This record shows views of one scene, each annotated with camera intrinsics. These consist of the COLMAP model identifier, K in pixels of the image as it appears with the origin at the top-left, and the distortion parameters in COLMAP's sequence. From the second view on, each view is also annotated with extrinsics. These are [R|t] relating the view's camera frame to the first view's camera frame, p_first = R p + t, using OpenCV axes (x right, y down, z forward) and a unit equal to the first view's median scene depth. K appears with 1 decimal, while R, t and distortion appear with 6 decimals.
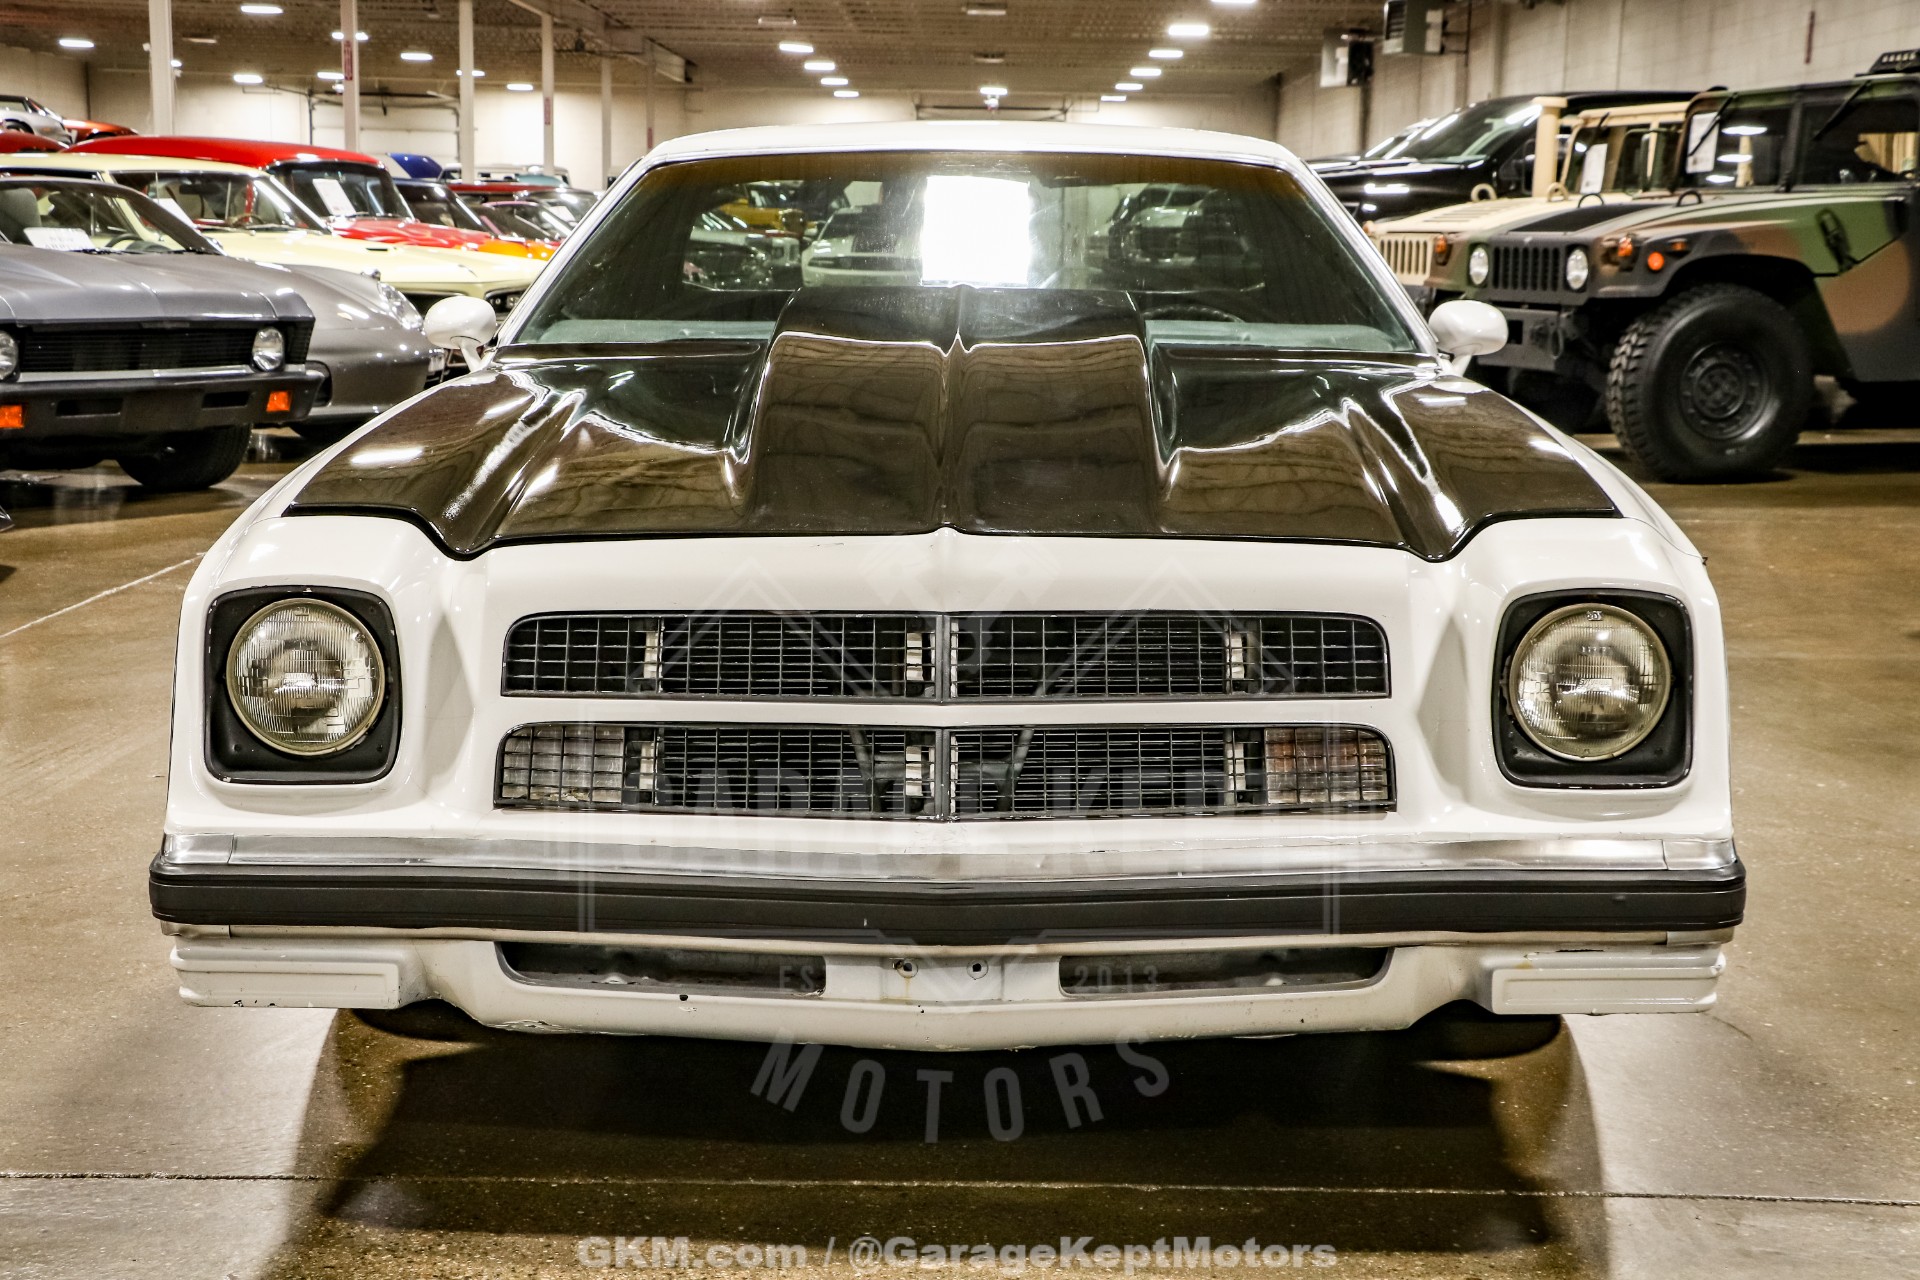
lens RADIAL K [[2774.6, 0, 958.3], [0, 2774.6, 644.2], [0, 0, 1]] dist [0.130789, 0.136495]
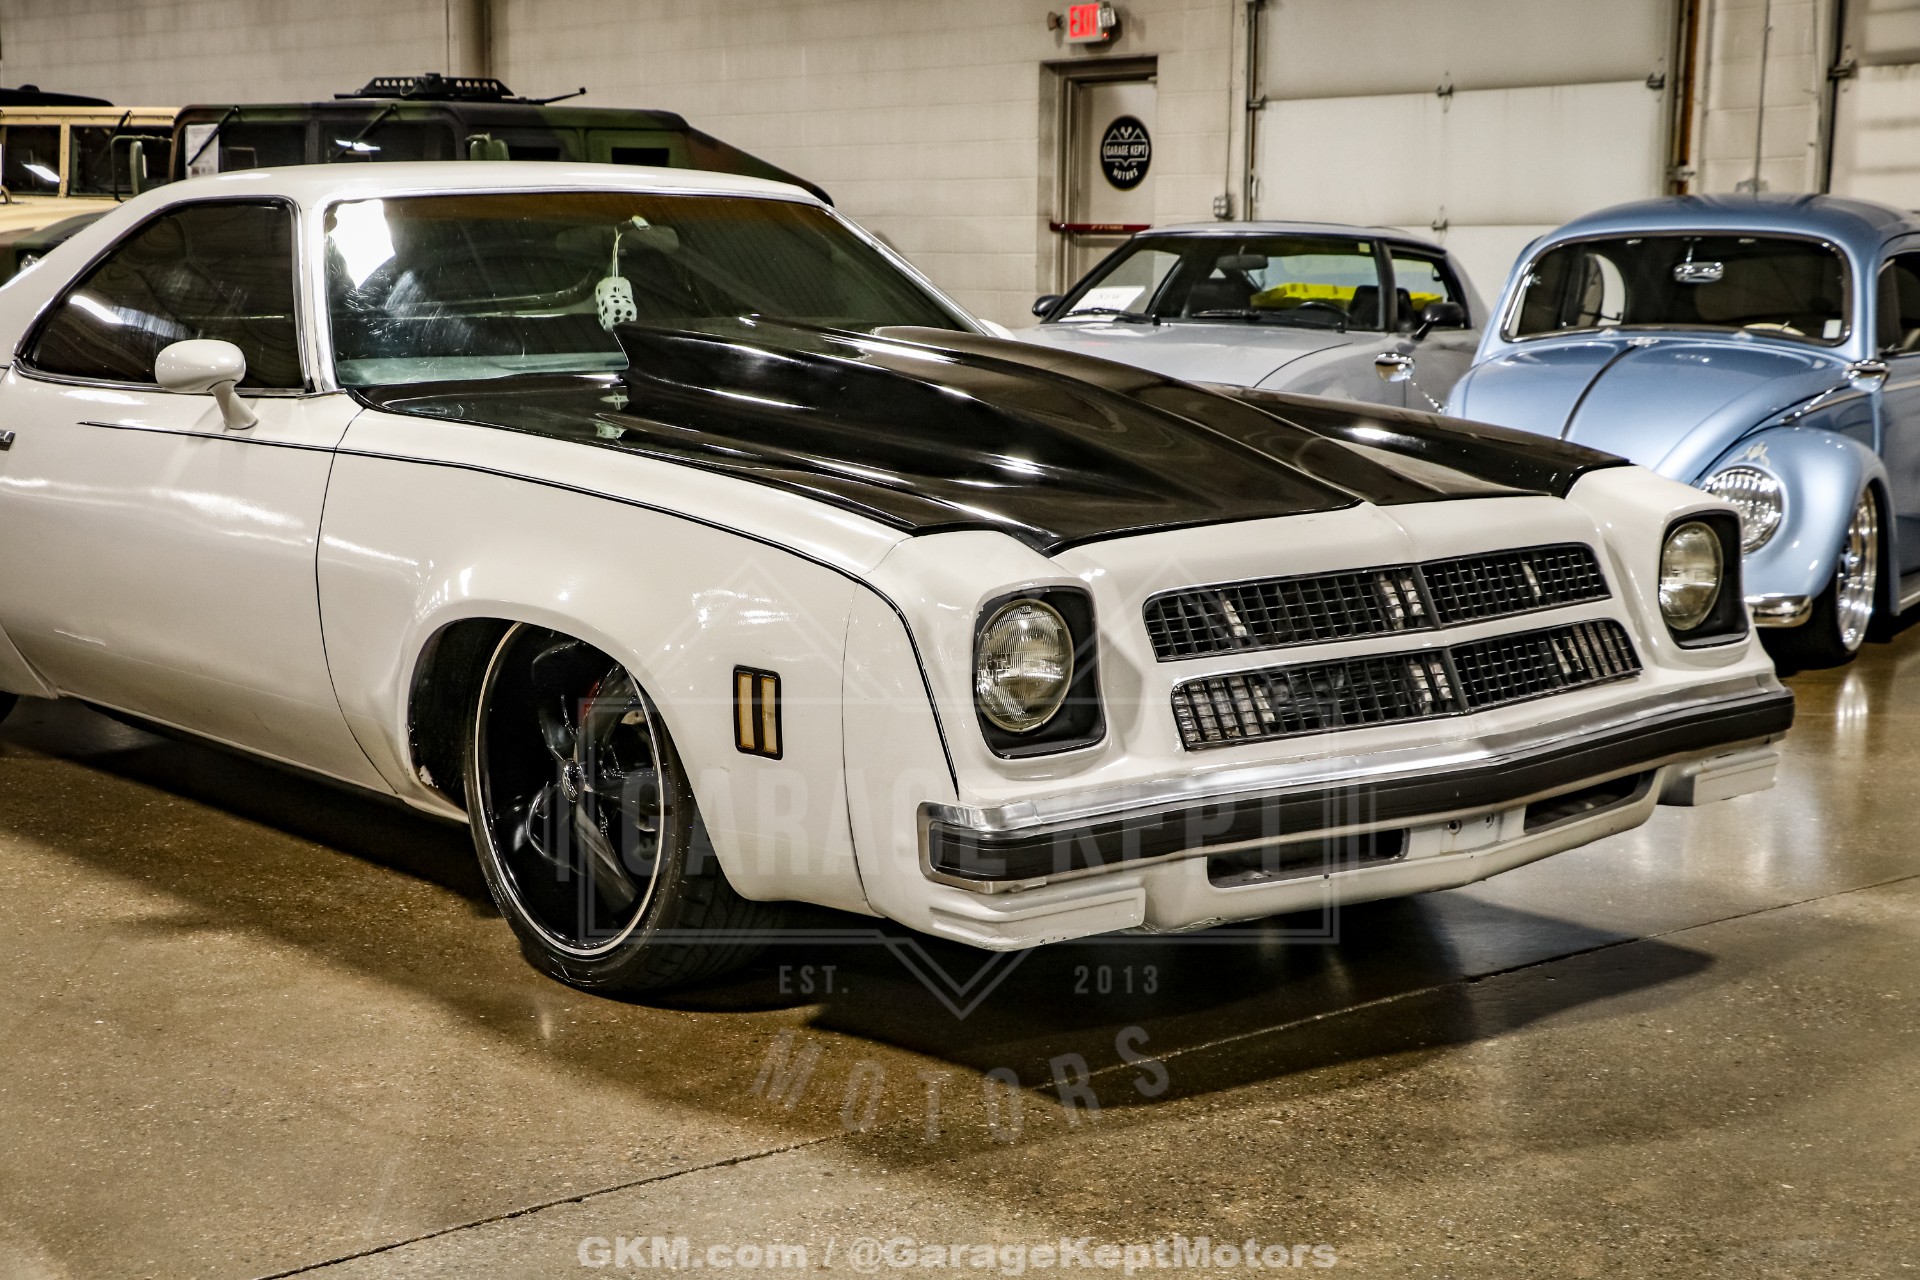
lens RADIAL K [[2939.6, 0, 950.5], [0, 2939.6, 648.9], [0, 0, 1]] dist [0.081023, 0.603157]
pose [[0.749811, -0.097482, 0.654431, -1.052718], [0.099655, 0.994443, 0.033951, -0.039443], [-0.654104, 0.039761, 0.755359, 0.075398]]
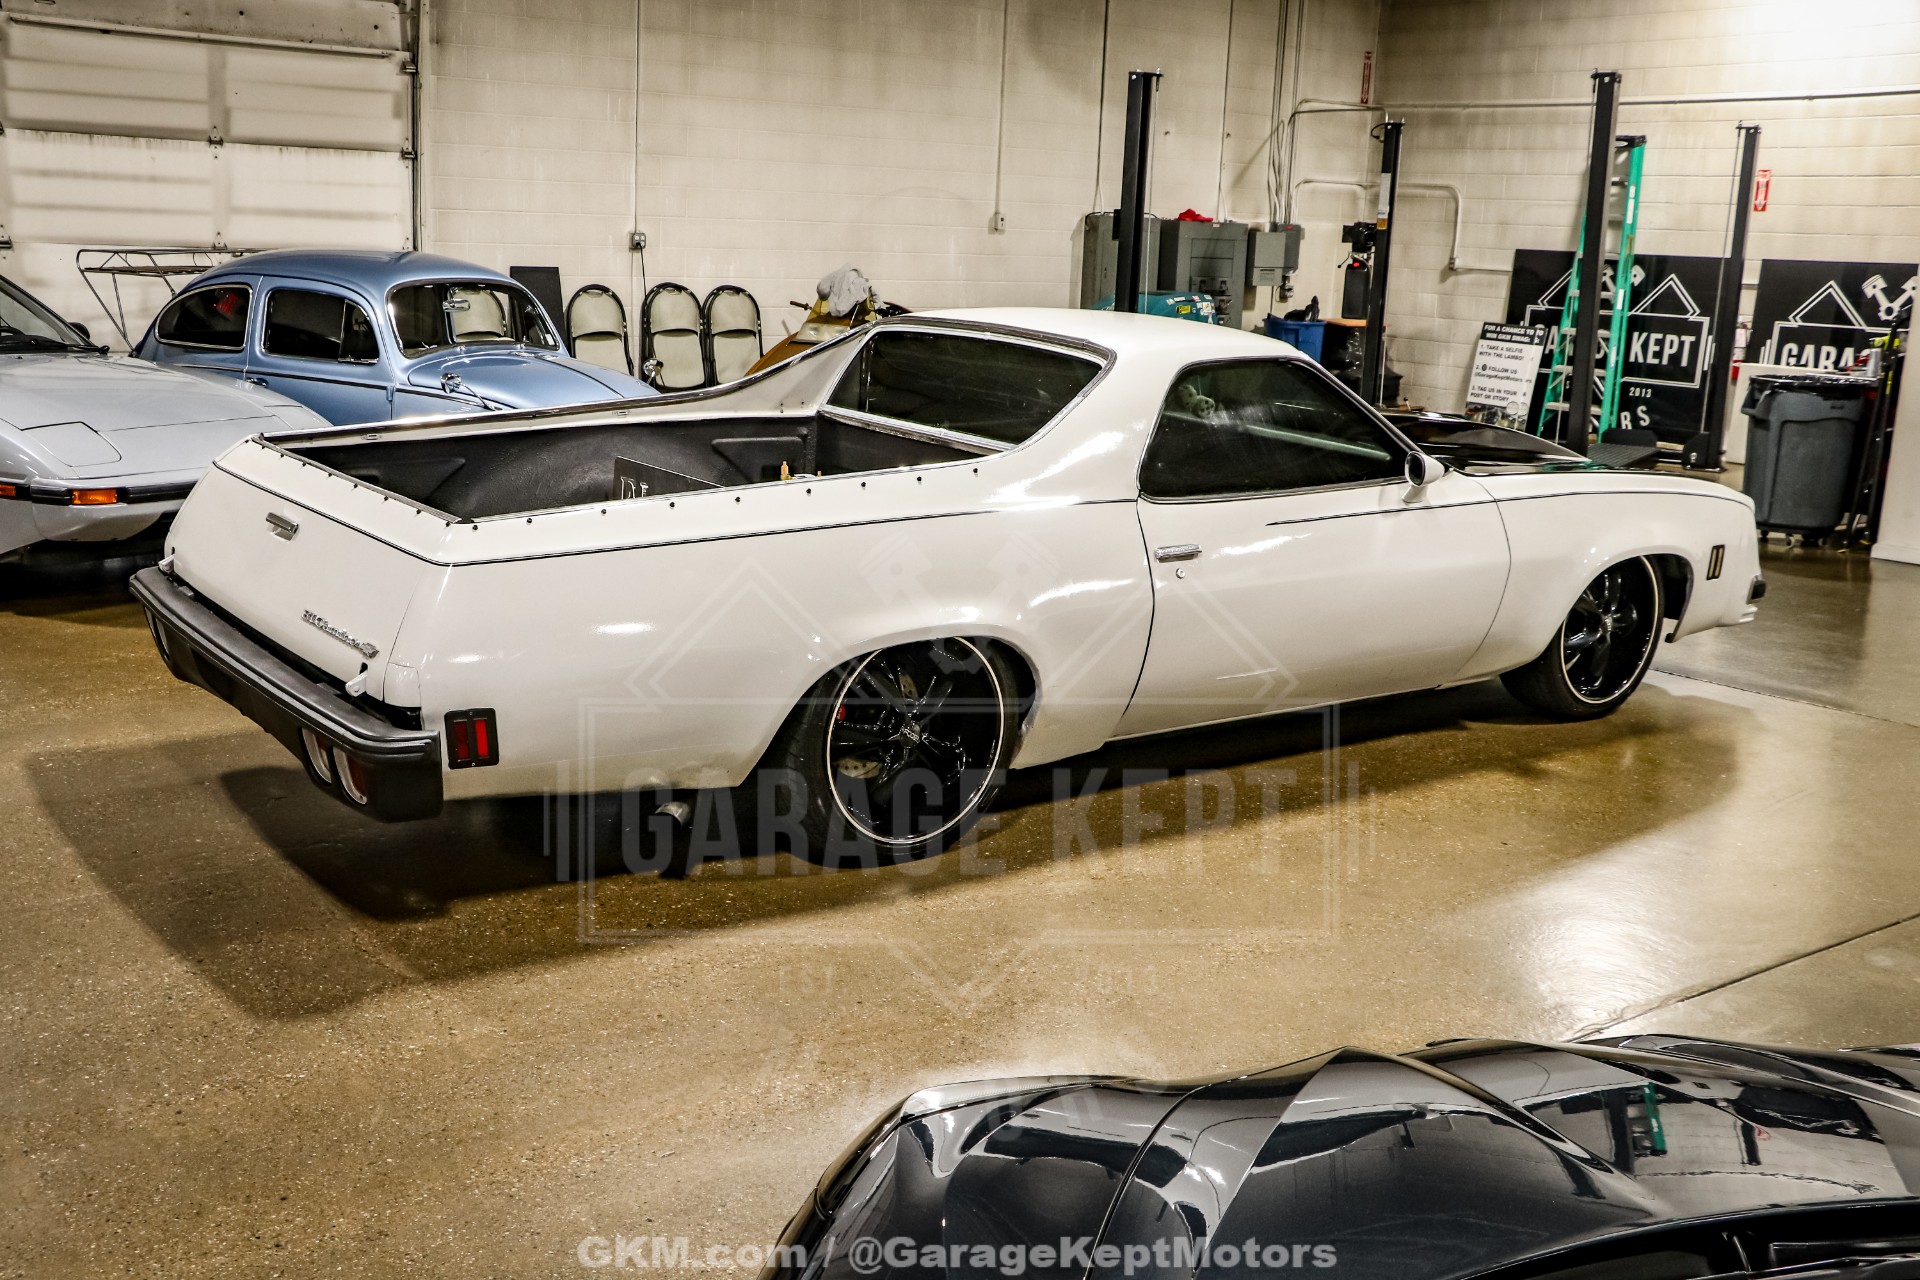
lens RADIAL K [[1951.0, 0, 955.2], [0, 1951.0, 646.7], [0, 0, 1]] dist [-0.144147, 0.323377]
pose [[-0.634156, -0.202768, 0.746144, -1.321437], [0.064522, 0.947758, 0.312395, -0.608399], [-0.770508, 0.246250, -0.587944, 3.057326]]
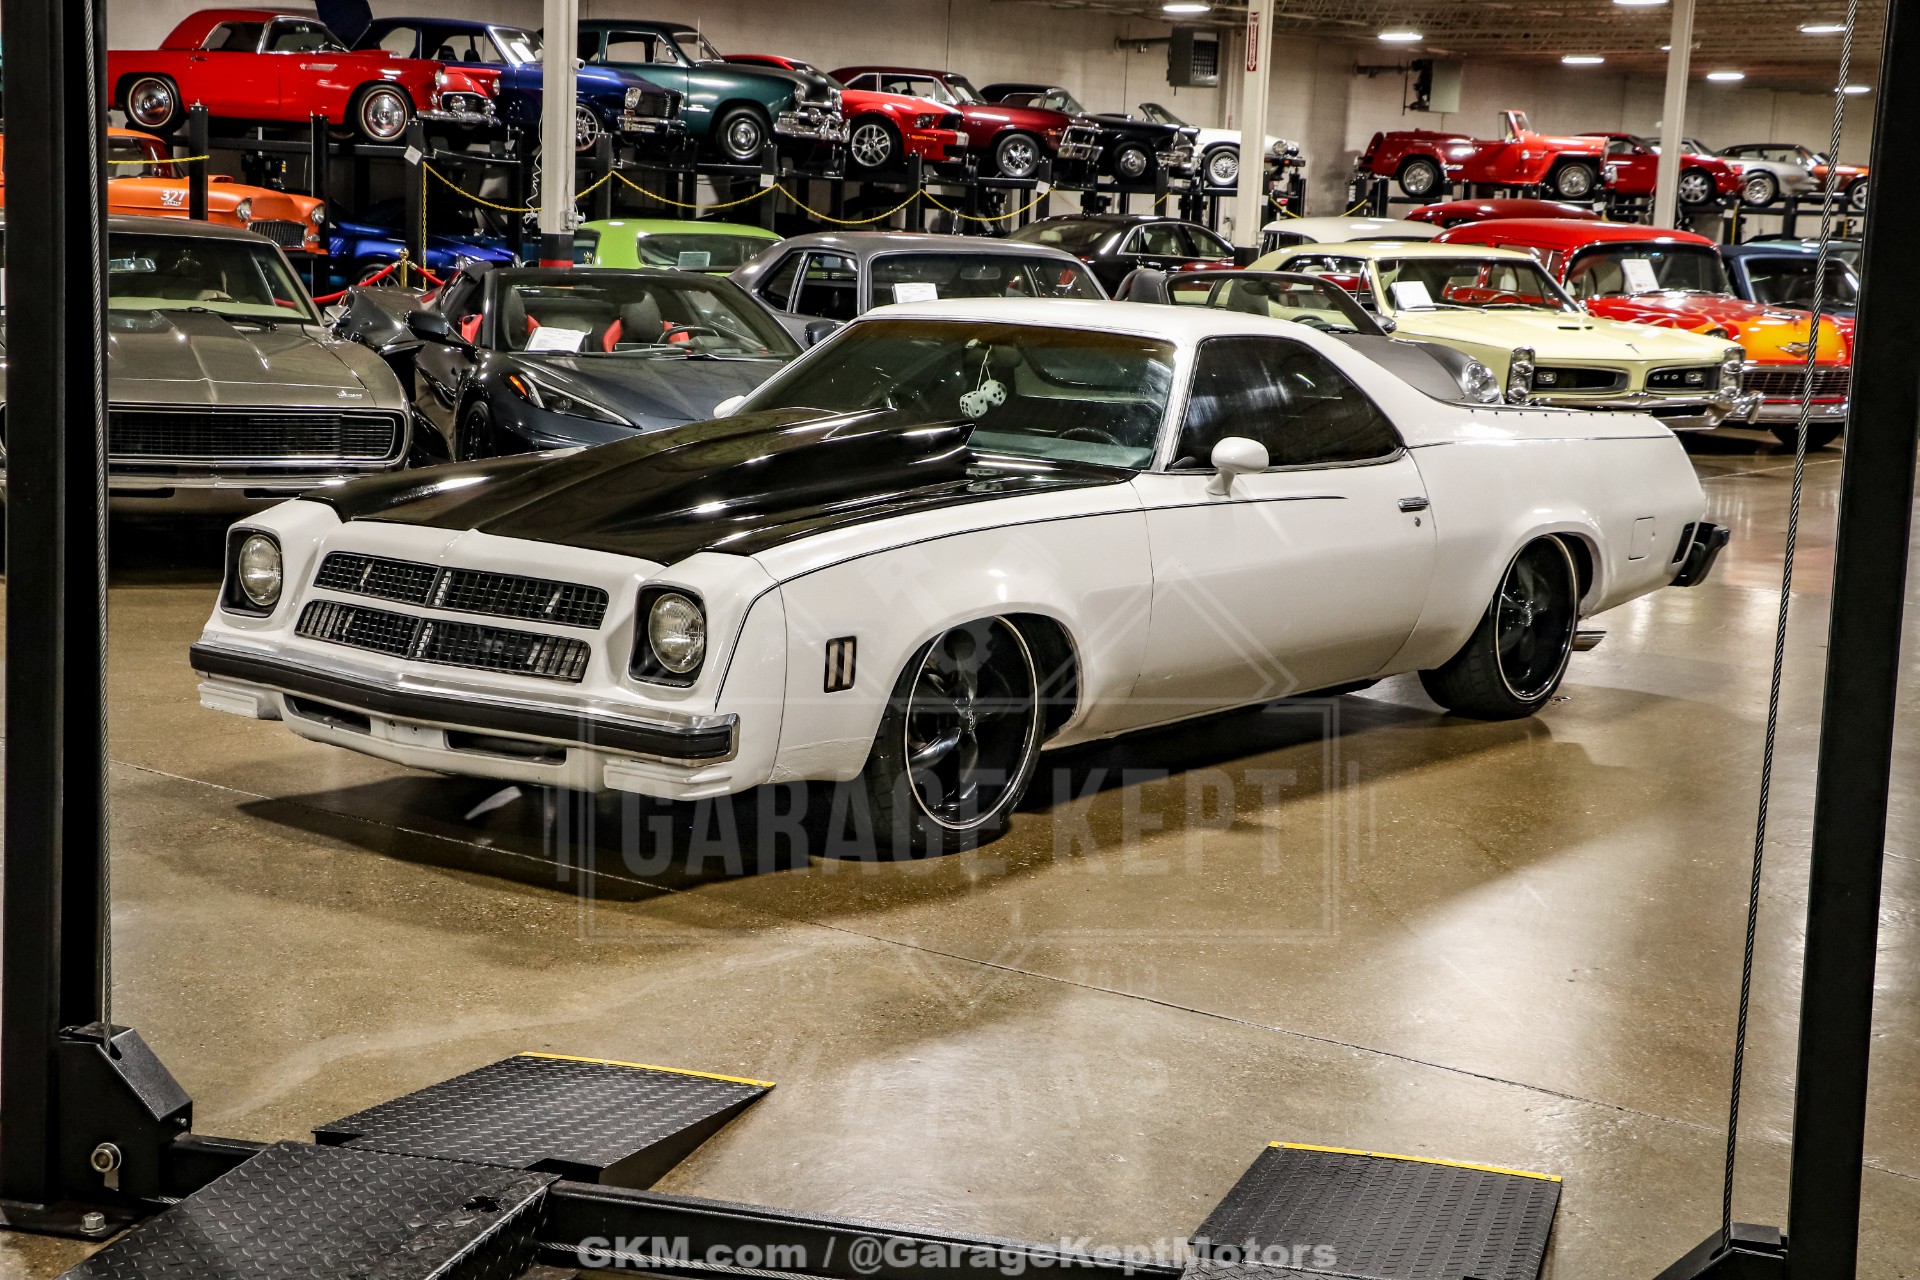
lens RADIAL K [[3108.3, 0, 971.0], [0, 3108.3, 642.1], [0, 0, 1]] dist [0.107607, 0.713399]
pose [[0.780458, 0.108230, -0.615769, 1.729587], [-0.120329, 0.992492, 0.021932, -0.053119], [0.613519, 0.056978, 0.787621, -0.620176]]
